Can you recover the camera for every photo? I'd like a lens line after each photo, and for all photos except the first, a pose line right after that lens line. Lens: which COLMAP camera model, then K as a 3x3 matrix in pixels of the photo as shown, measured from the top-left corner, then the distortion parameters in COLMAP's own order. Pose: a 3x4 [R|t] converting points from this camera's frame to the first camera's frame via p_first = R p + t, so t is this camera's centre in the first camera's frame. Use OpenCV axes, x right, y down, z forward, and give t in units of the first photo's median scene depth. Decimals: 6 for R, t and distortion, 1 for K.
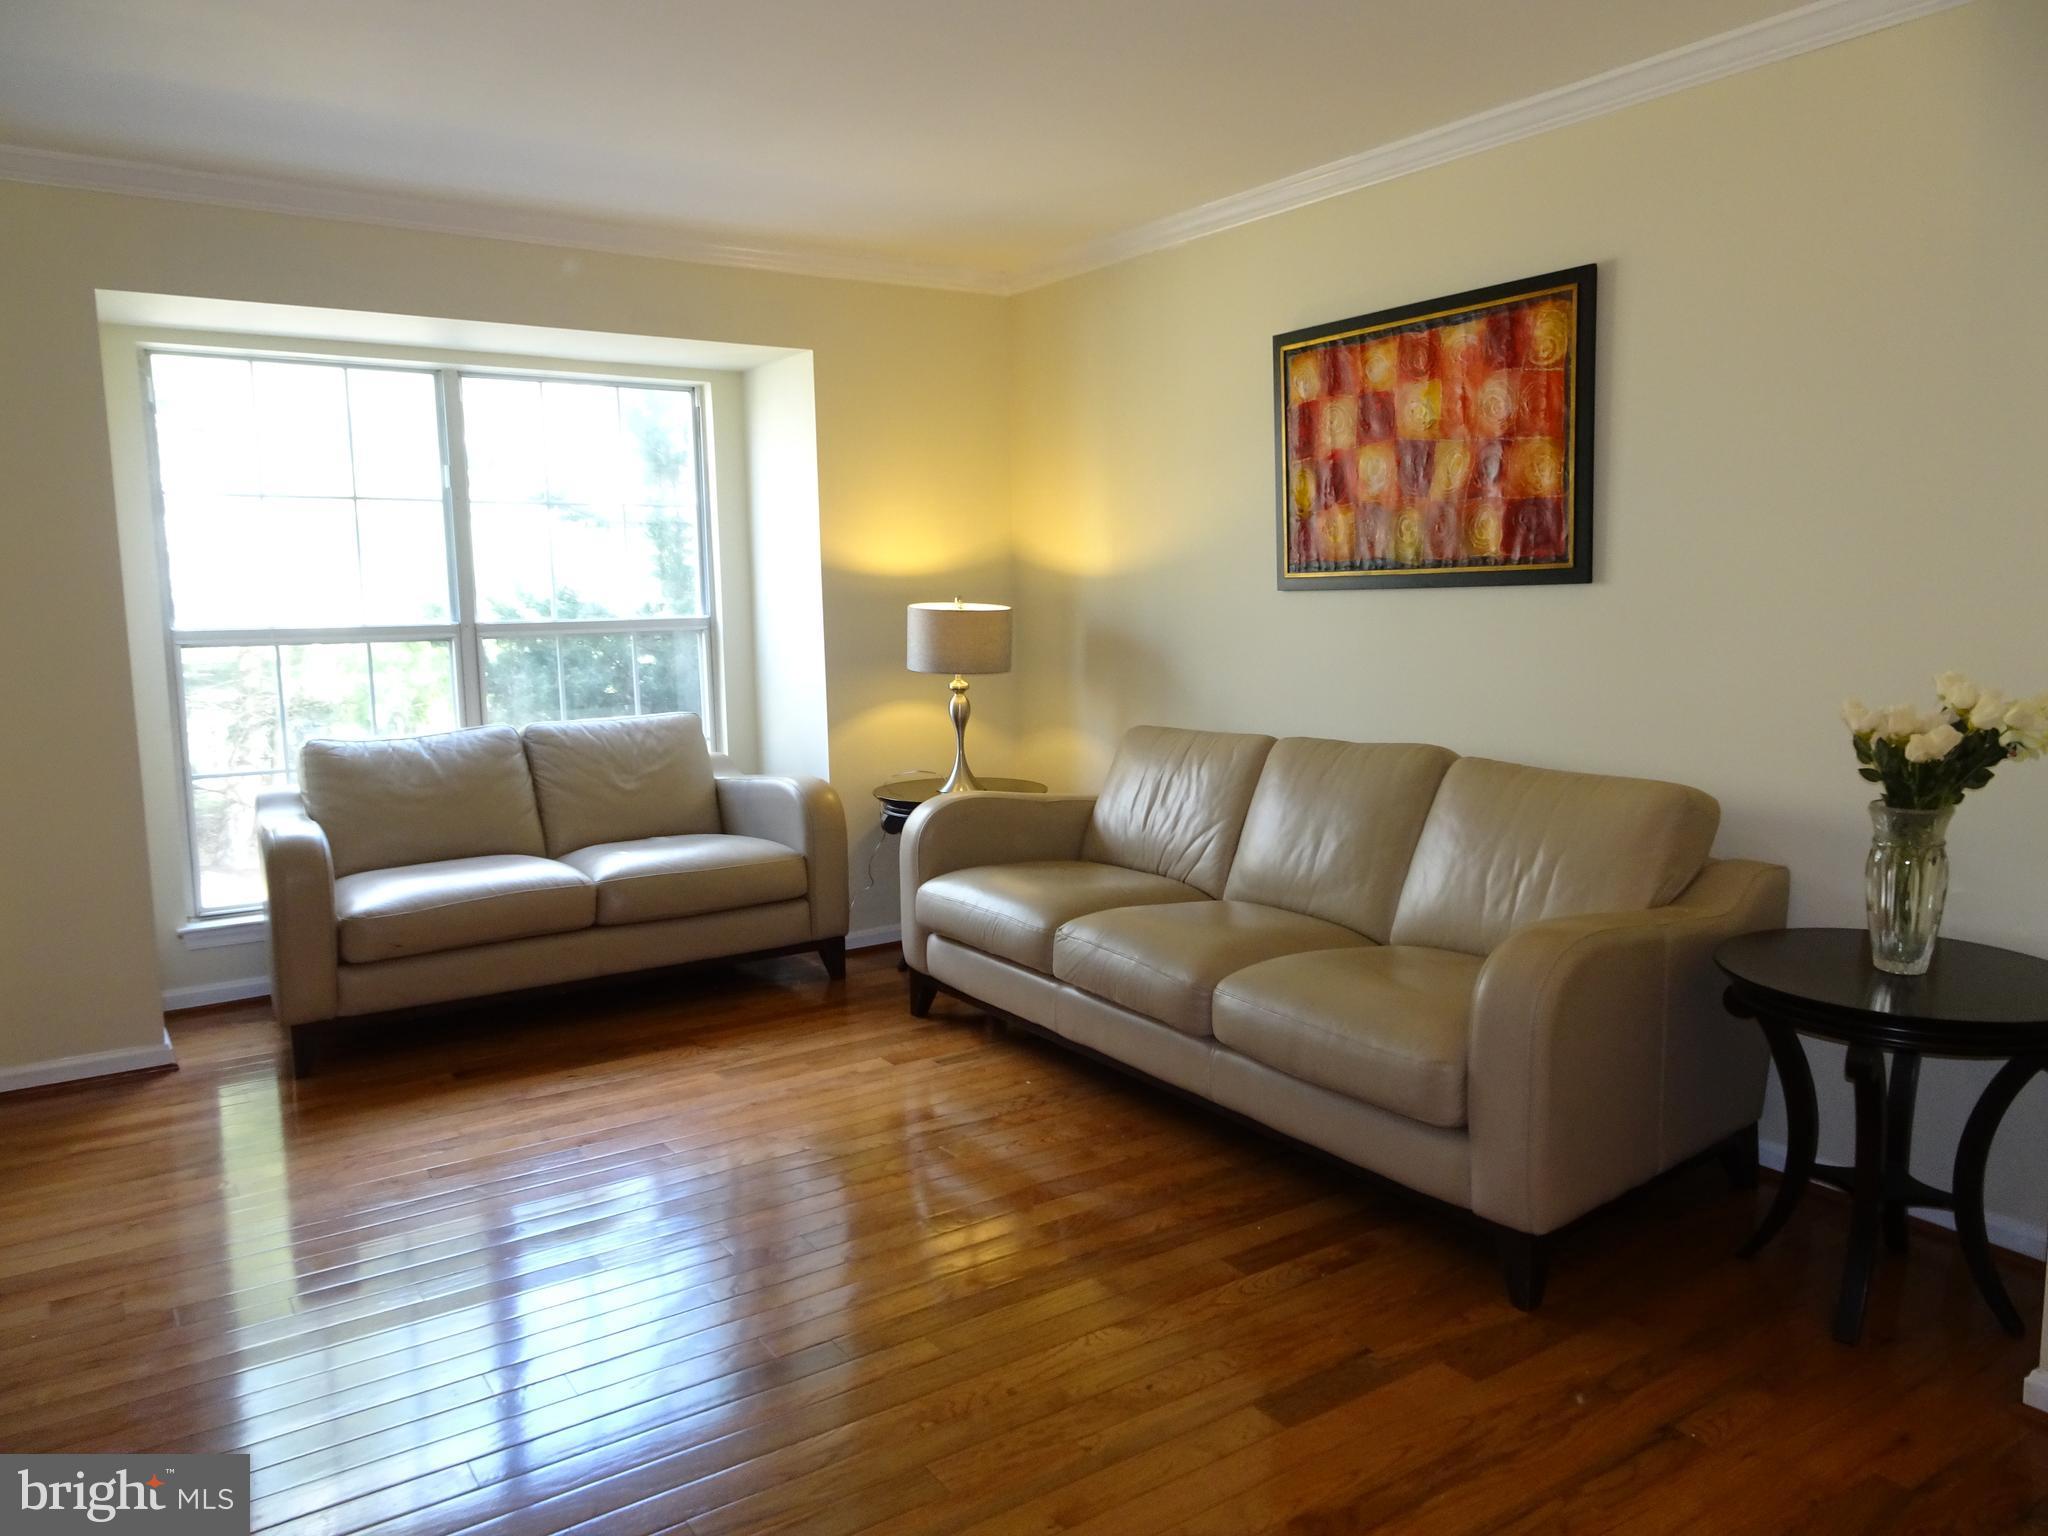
lens RADIAL K [[1463.3, 0, 1018.7], [0, 1463.3, 765.4], [0, 0, 1]] dist [0.010837, -0.000069]
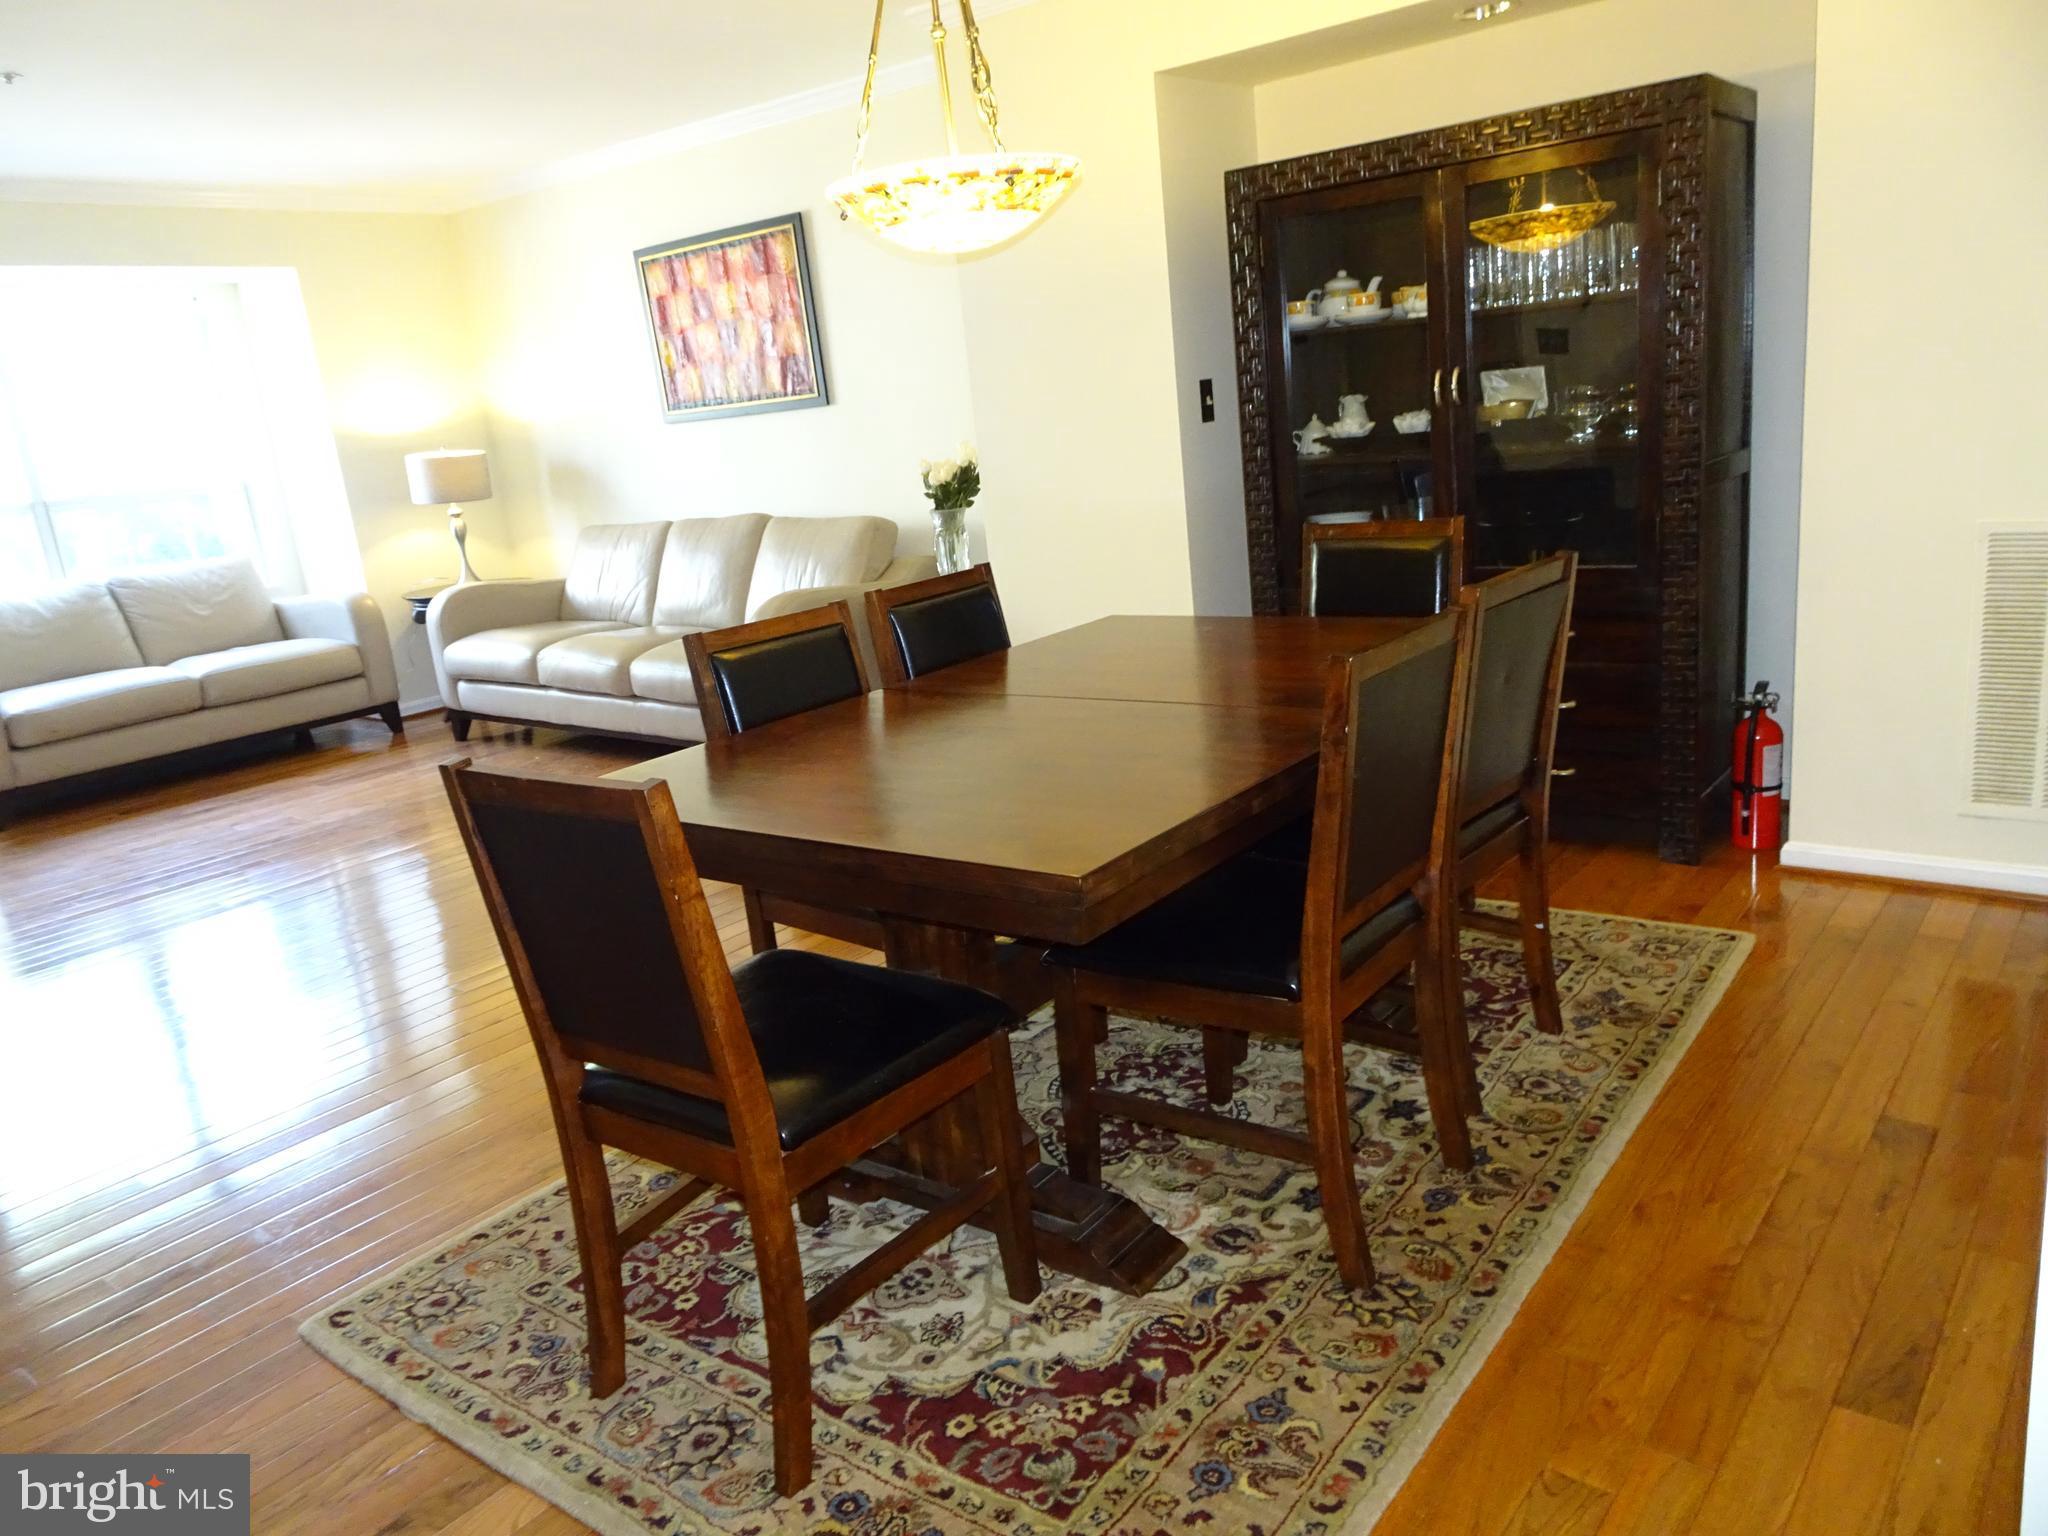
lens RADIAL K [[1463.3, 0, 1037.2], [0, 1463.3, 765.6], [0, 0, 1]] dist [0.010837, -0.000069]
pose [[0.948964, -0.149572, 0.277661, 0.071920], [0.117132, 0.984565, 0.130047, 0.078525], [-0.292827, -0.090887, 0.951836, -0.597886]]
